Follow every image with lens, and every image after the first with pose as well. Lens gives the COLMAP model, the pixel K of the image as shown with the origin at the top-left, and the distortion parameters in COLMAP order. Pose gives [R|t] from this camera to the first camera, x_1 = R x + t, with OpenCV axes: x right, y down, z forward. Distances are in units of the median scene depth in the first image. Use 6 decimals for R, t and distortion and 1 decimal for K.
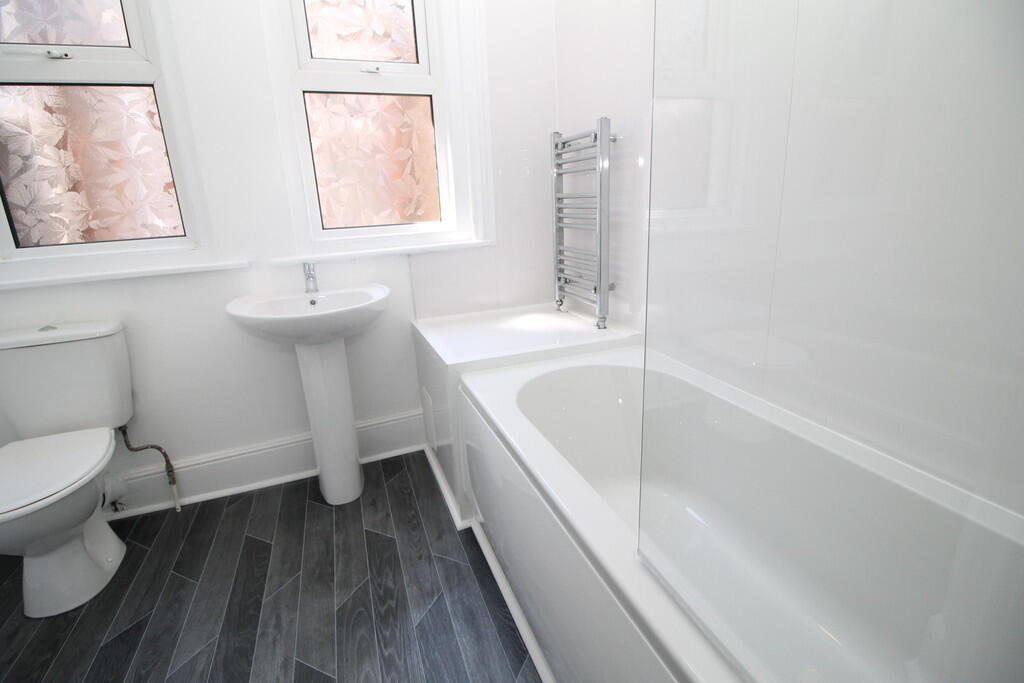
lens RADIAL K [[489.3, 0, 512.0], [0, 489.3, 341.5], [0, 0, 1]] dist [0.000721, 0.000047]
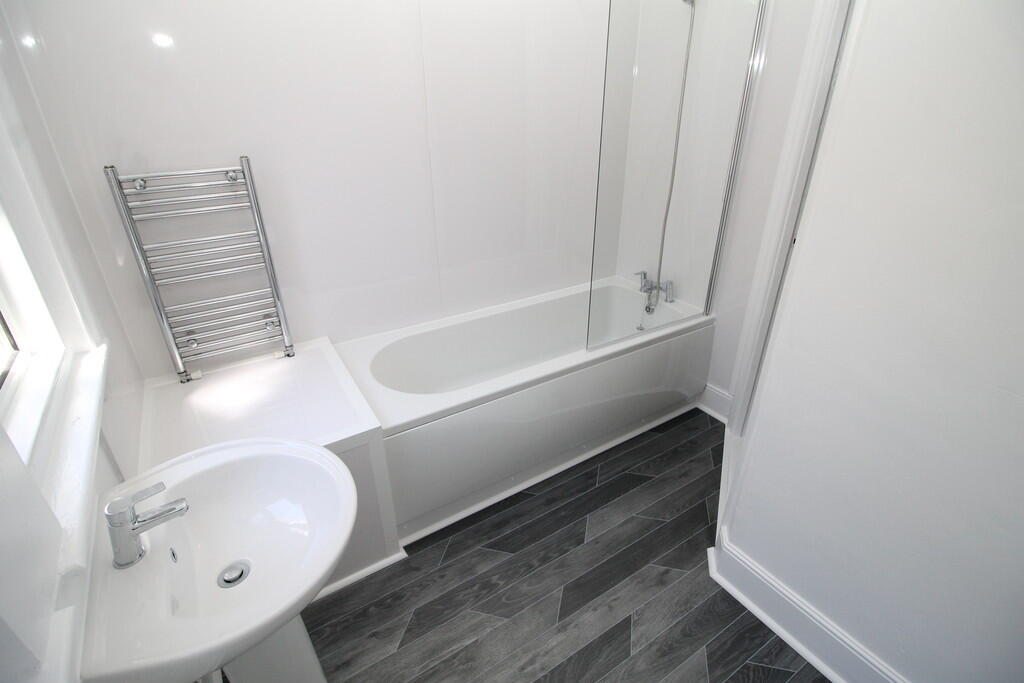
lens RADIAL K [[489.3, 0, 512.0], [0, 489.3, 341.5], [0, 0, 1]] dist [0.000721, 0.000047]
pose [[-0.206823, -0.414901, 0.886048, -1.064960], [0.284128, 0.841129, 0.460189, -0.514798], [-0.936213, 0.346929, -0.056079, 0.786199]]
